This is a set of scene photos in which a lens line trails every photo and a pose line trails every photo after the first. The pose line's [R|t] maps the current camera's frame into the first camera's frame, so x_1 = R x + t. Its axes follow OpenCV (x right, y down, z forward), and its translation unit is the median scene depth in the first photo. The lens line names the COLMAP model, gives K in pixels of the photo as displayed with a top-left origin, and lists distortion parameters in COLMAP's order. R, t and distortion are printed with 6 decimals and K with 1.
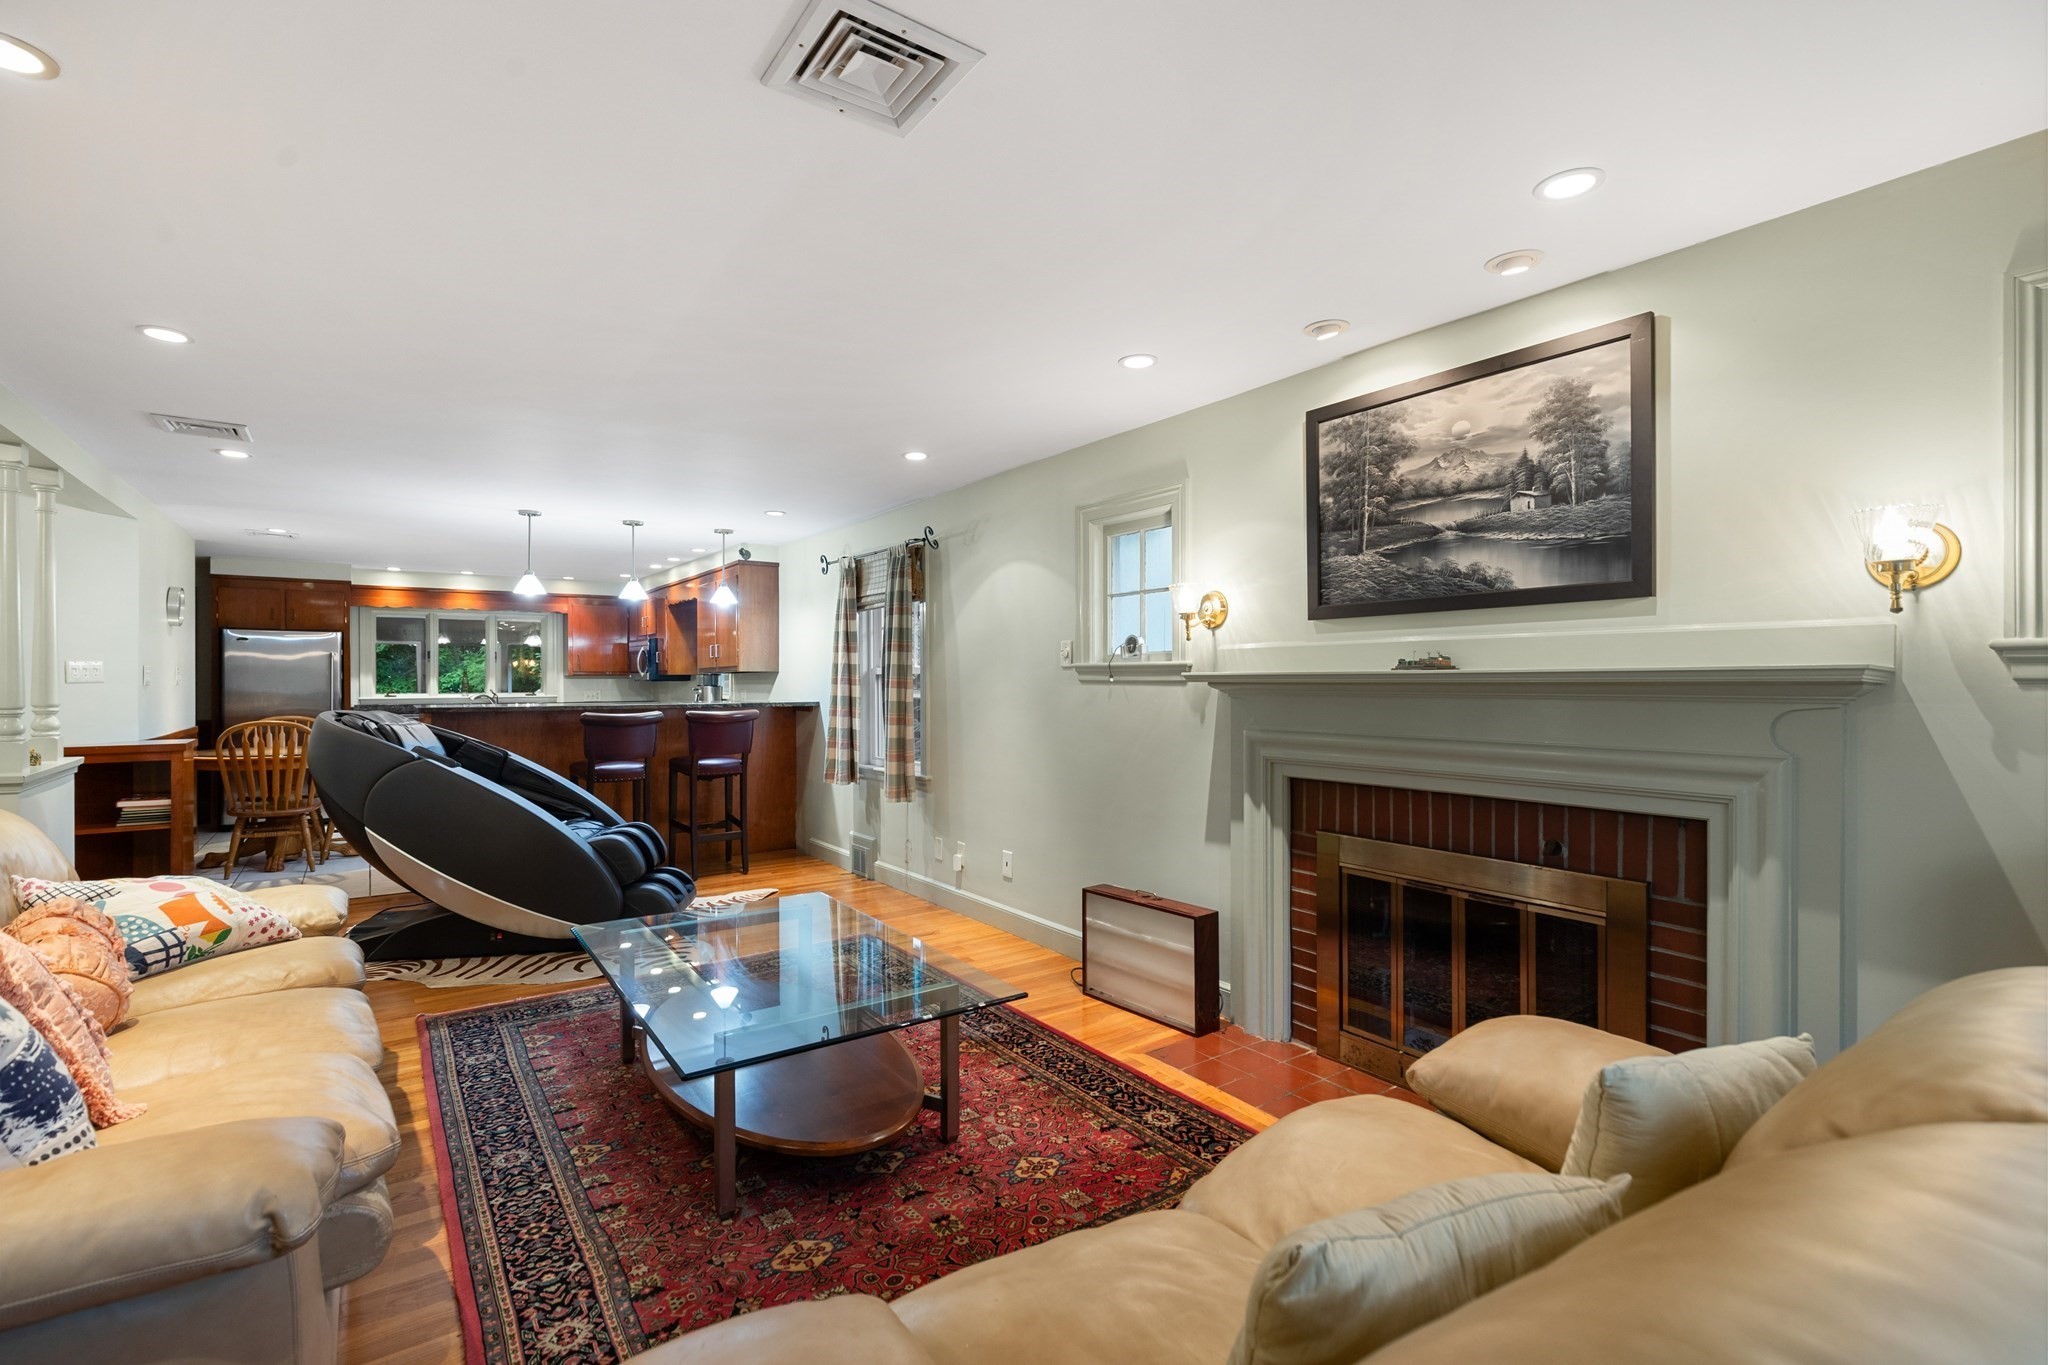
lens RADIAL K [[921.2, 0, 1025.4], [0, 921.2, 687.7], [0, 0, 1]] dist [0.006174, 0.000283]
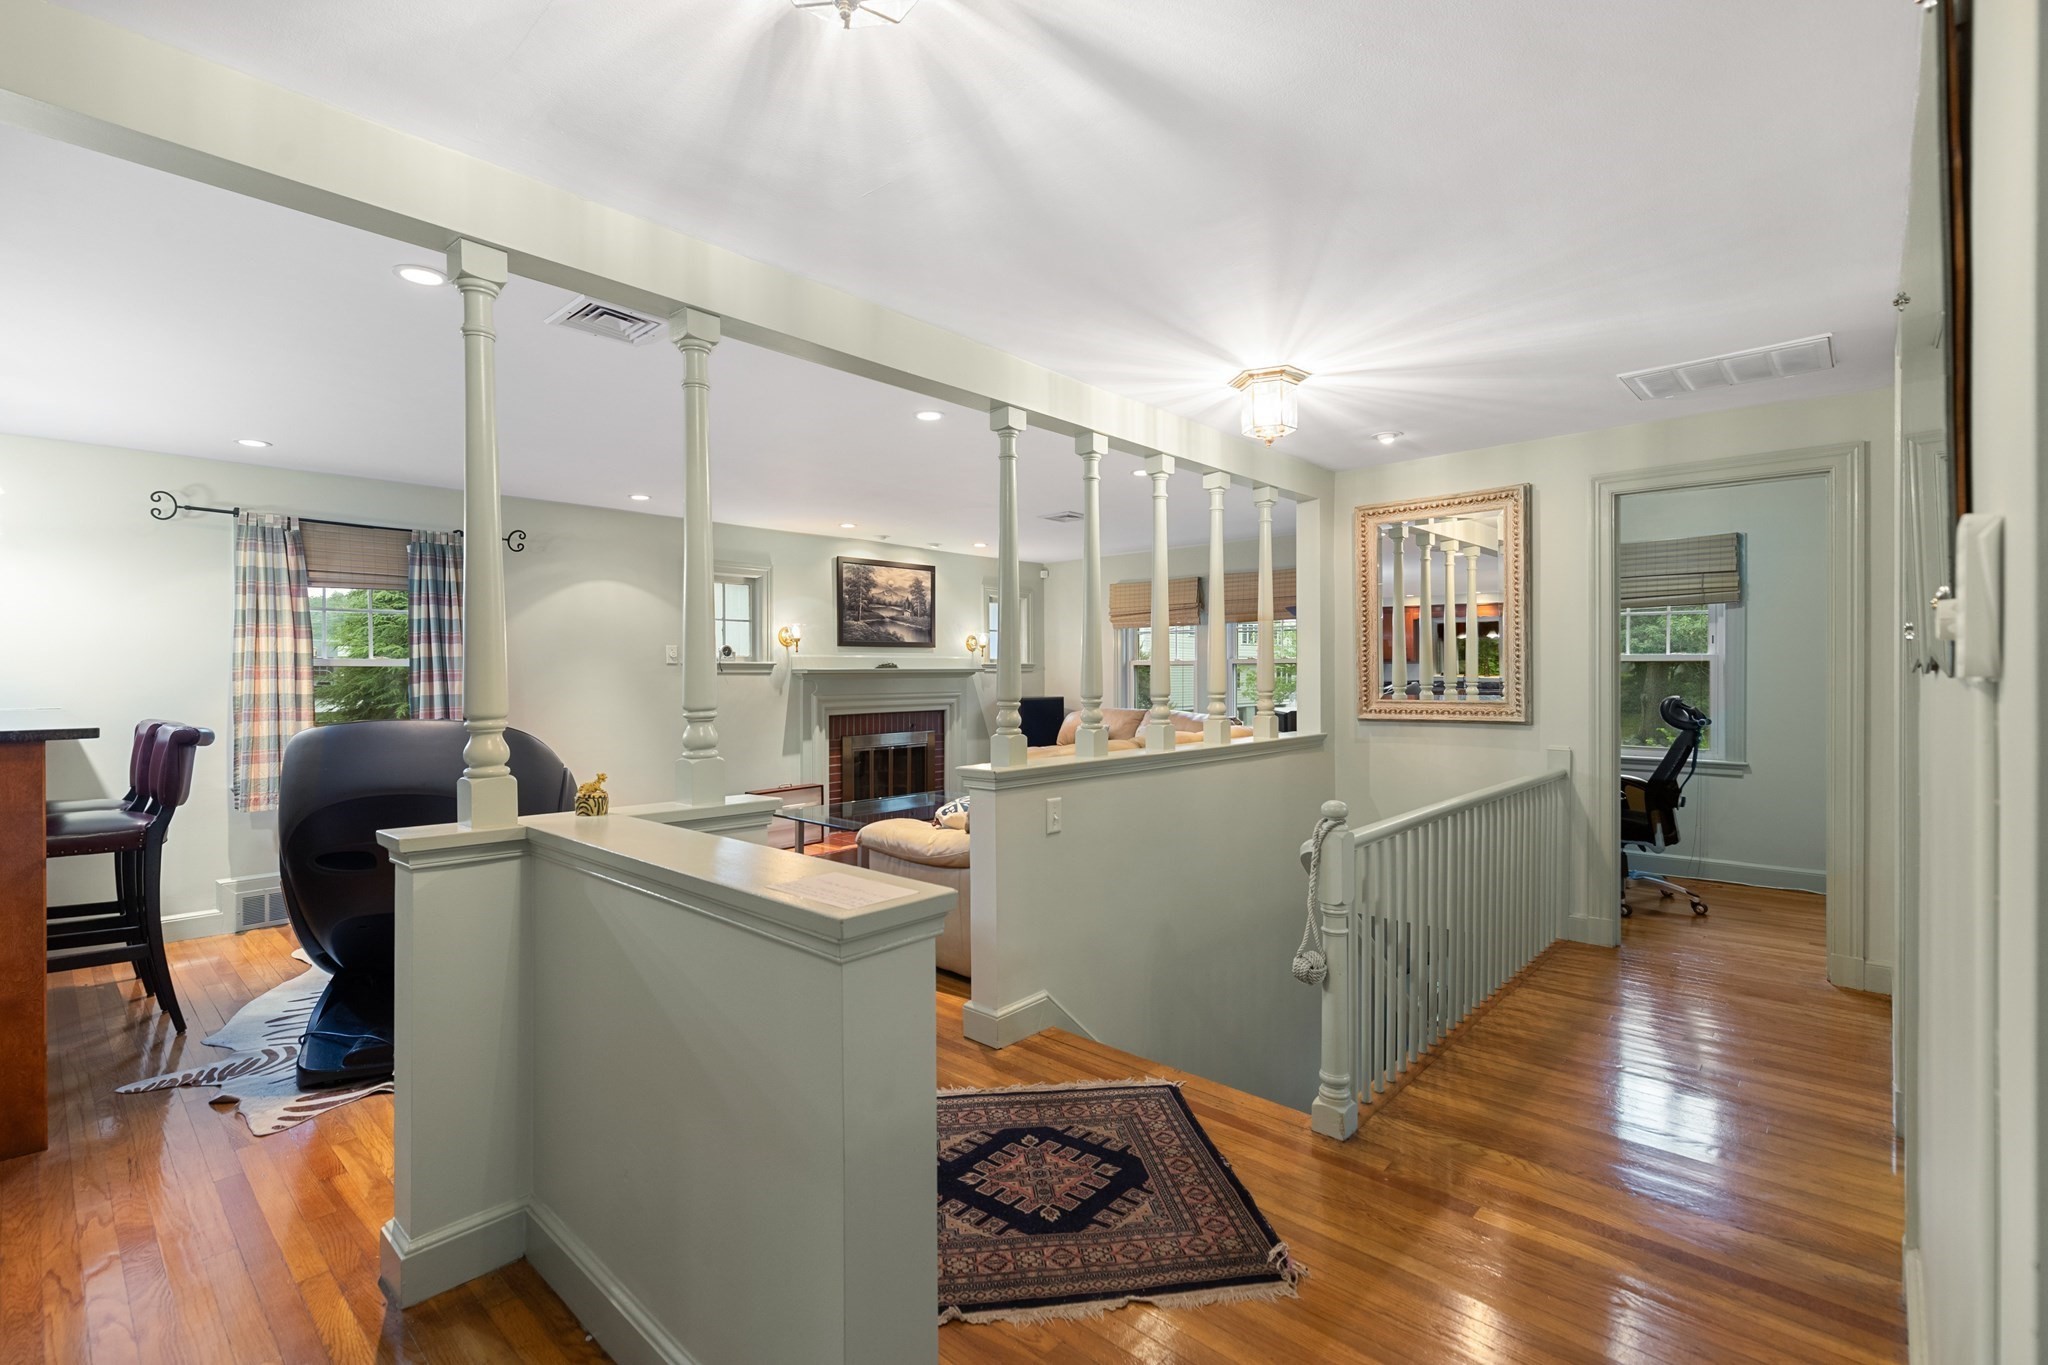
lens RADIAL K [[917.4, 0, 1031.1], [0, 917.4, 670.6], [0, 0, 1]] dist [0.003169, 0.000454]
pose [[-0.201978, -0.001947, 0.979388, -2.148186], [0.006873, 0.999971, 0.003406, -0.016914], [-0.979366, 0.007419, -0.201959, 1.040083]]
